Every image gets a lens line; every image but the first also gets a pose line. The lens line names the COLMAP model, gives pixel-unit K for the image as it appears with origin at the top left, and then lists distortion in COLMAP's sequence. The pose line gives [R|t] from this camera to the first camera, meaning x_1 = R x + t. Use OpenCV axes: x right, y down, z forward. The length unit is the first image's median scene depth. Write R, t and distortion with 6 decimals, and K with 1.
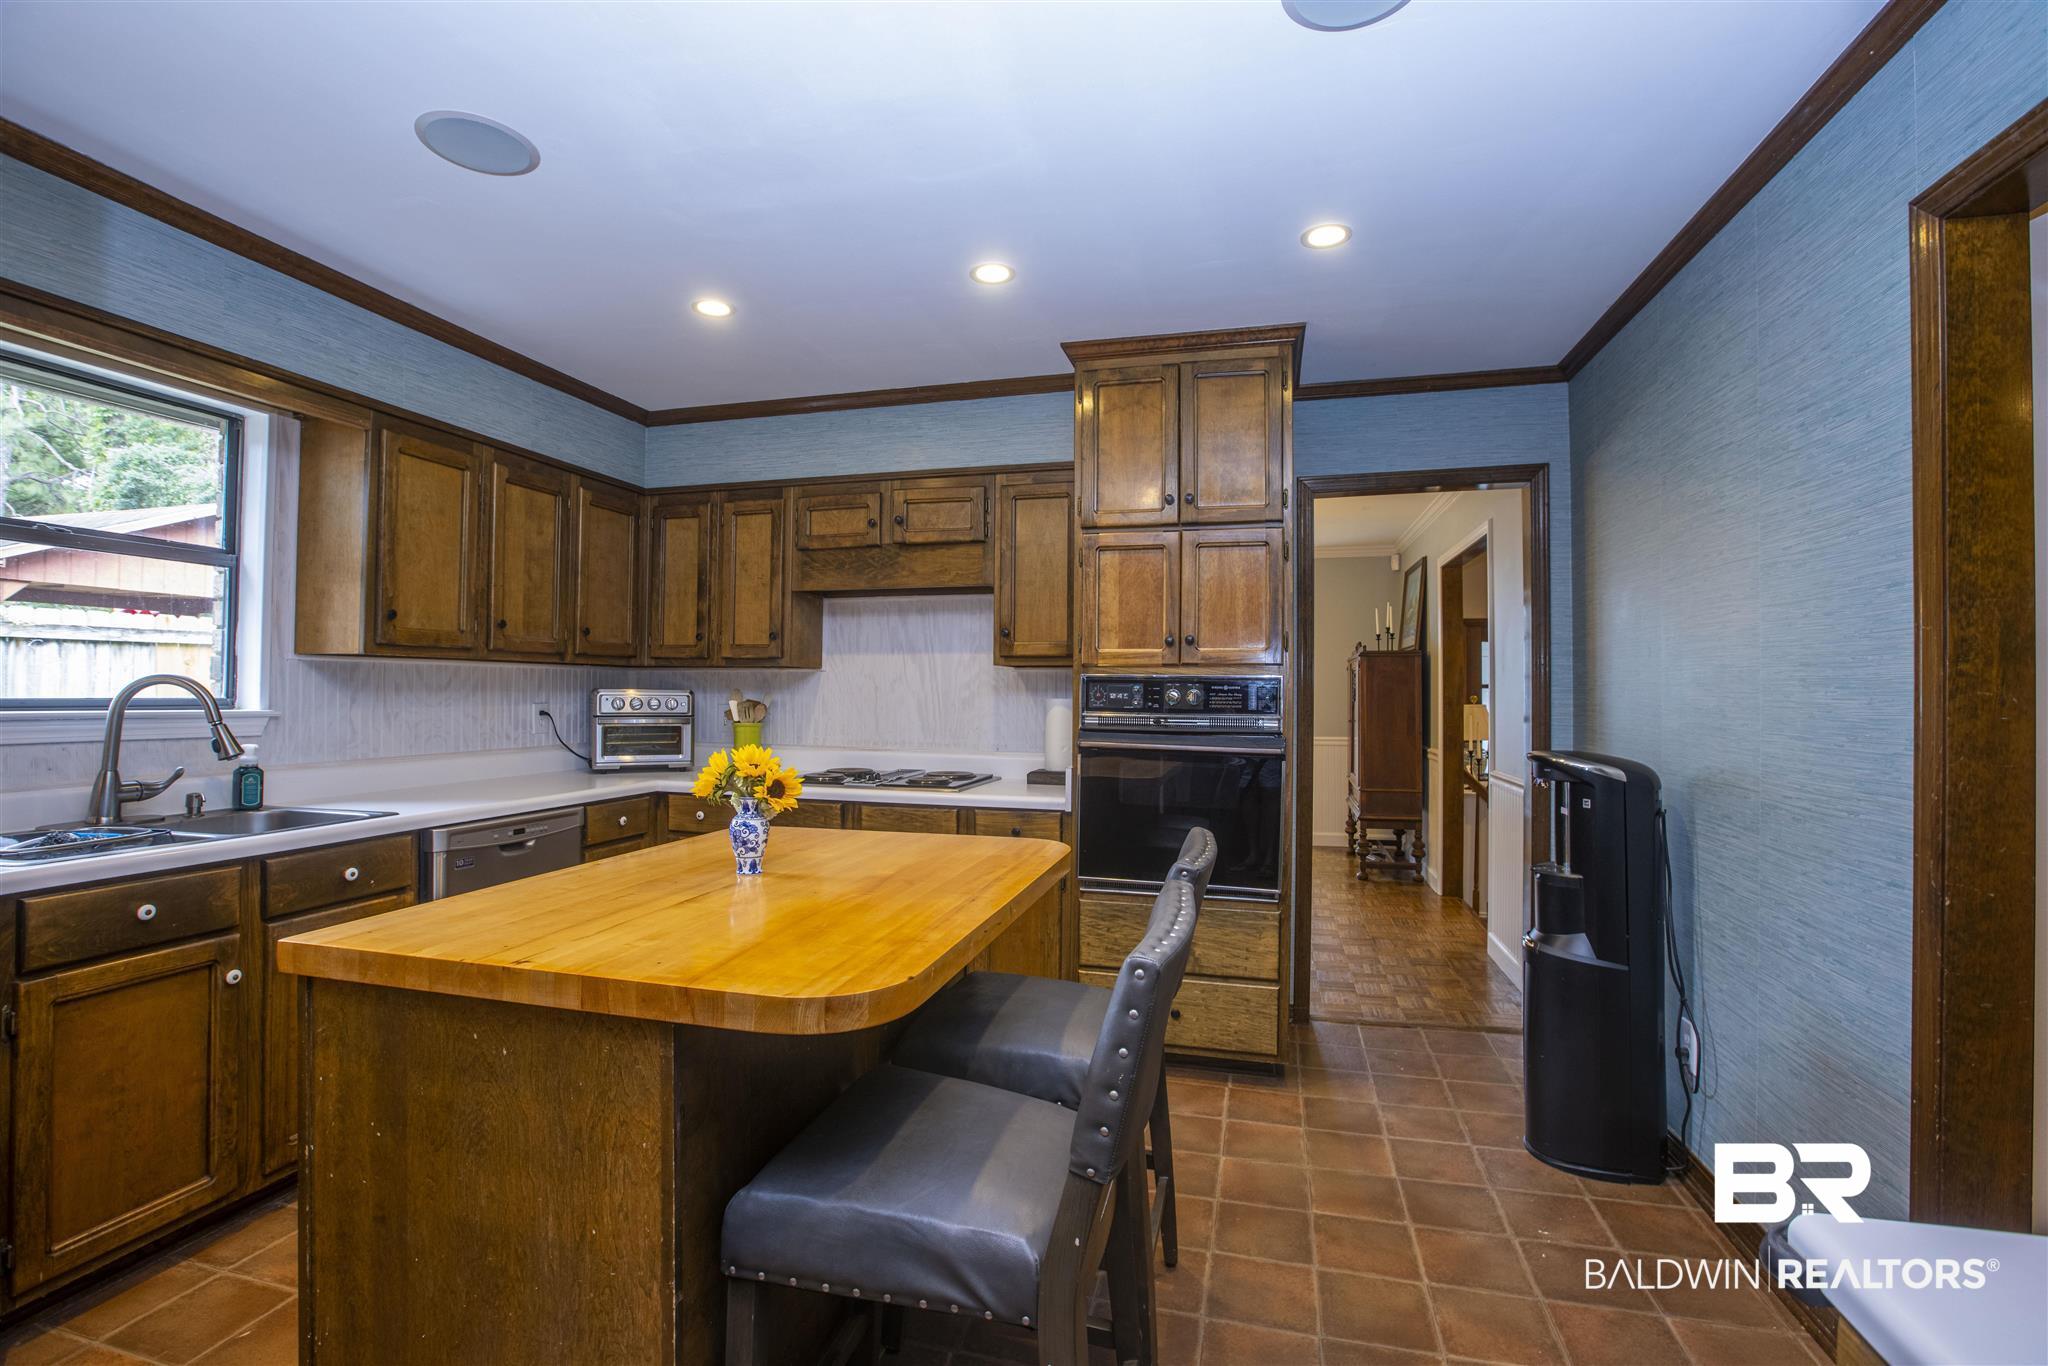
lens RADIAL K [[940.4, 0, 1010.3], [0, 940.4, 671.8], [0, 0, 1]] dist [-0.044950, 0.000071]
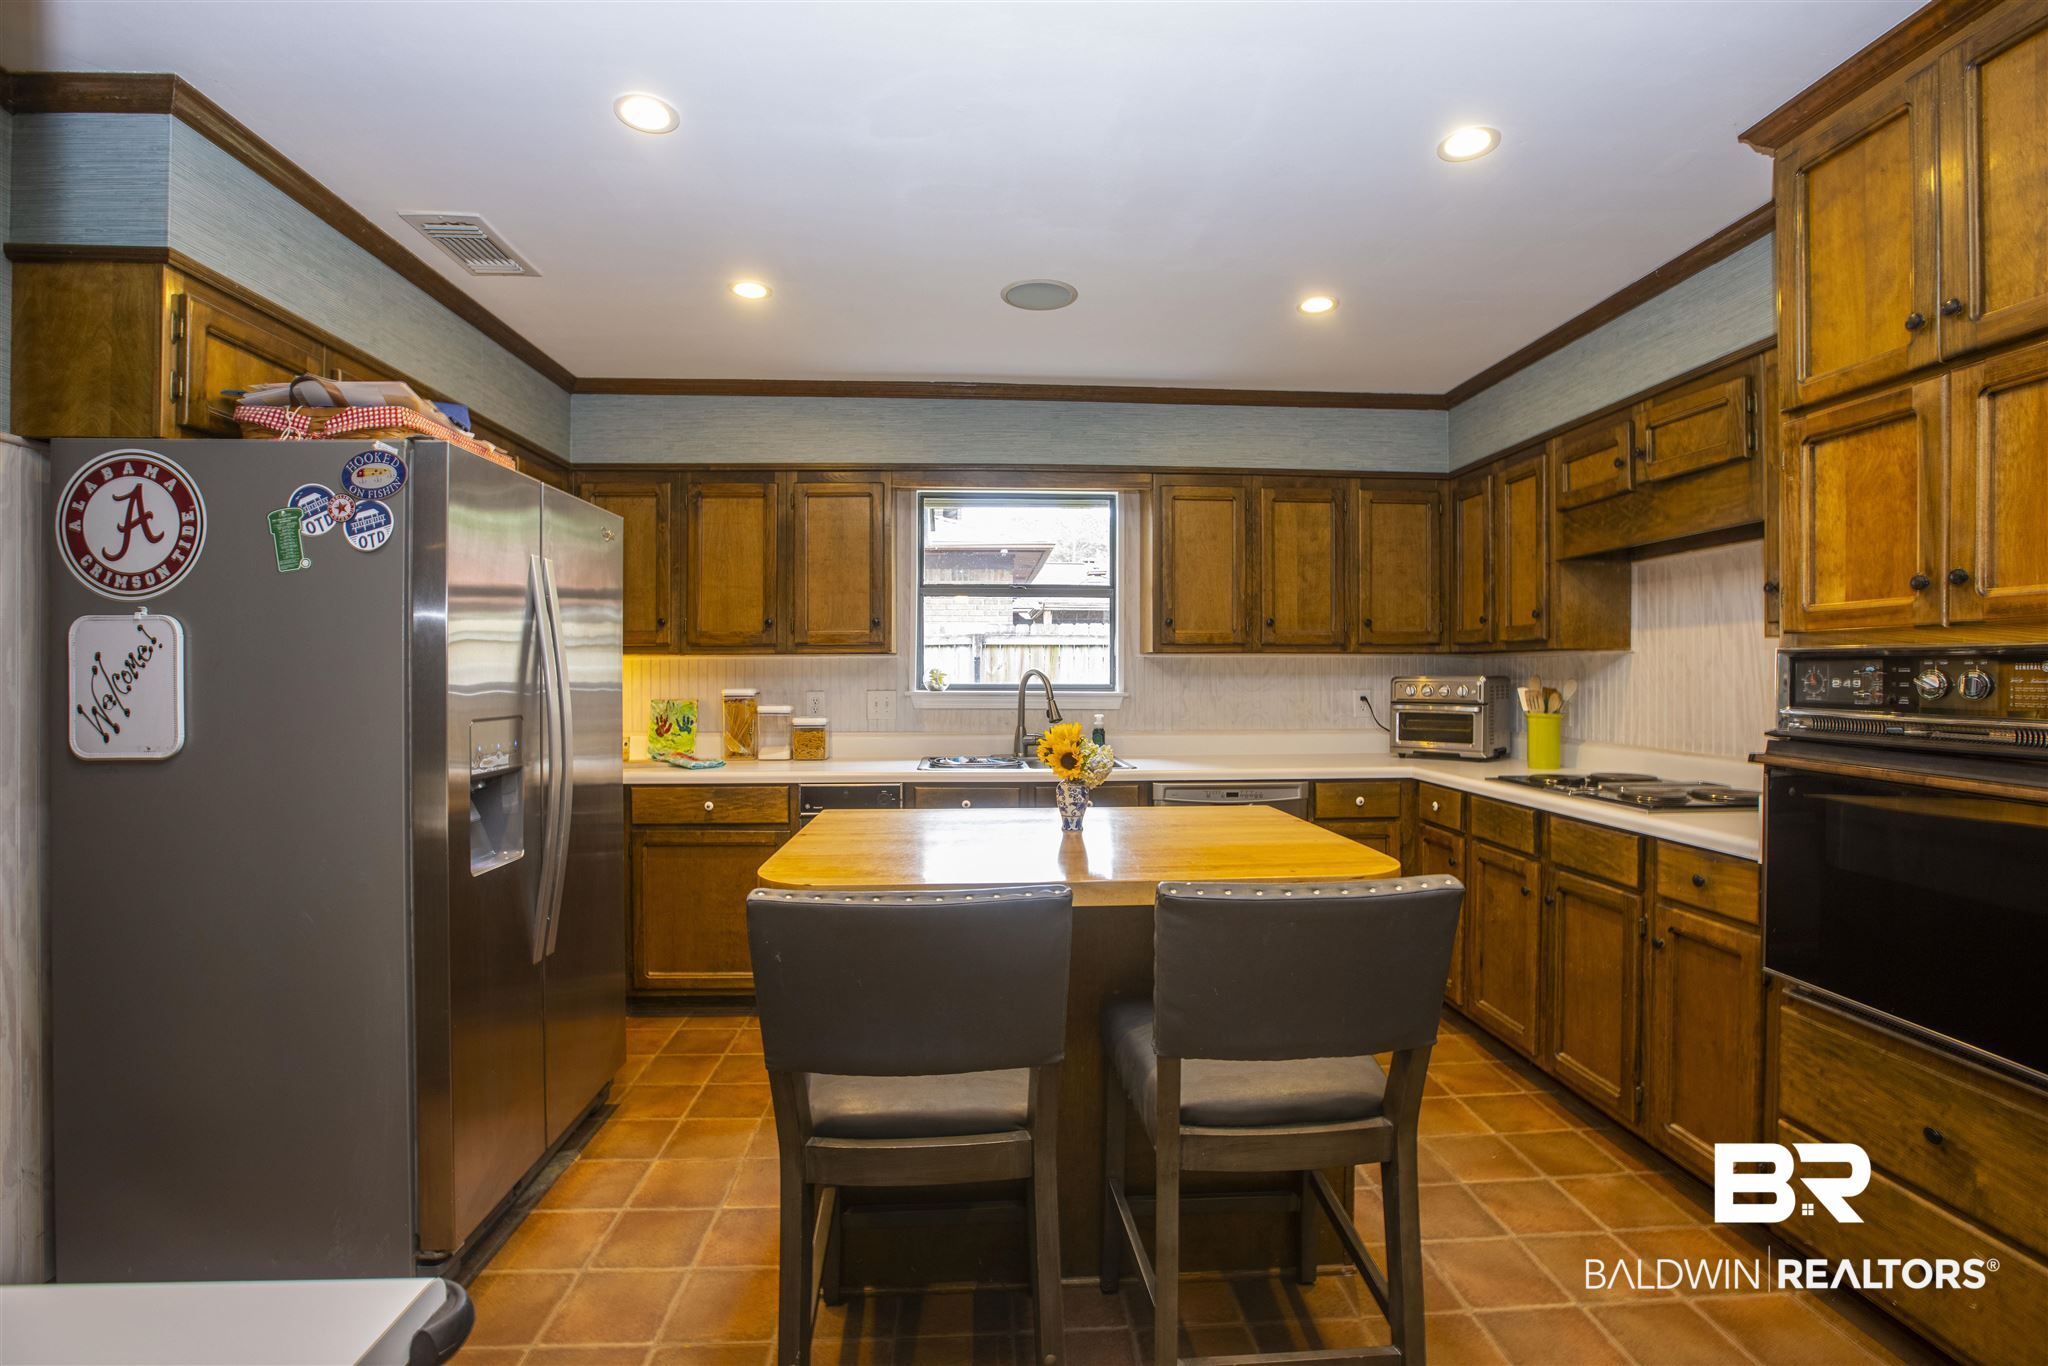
lens RADIAL K [[921.5, 0, 1027.2], [0, 921.5, 675.9], [0, 0, 1]] dist [-0.057680, 0.021265]
pose [[0.325456, -0.005990, -0.945538, 0.476579], [0.021663, 0.999765, 0.001123, 0.009586], [0.945309, -0.020848, 0.325509, 0.333159]]
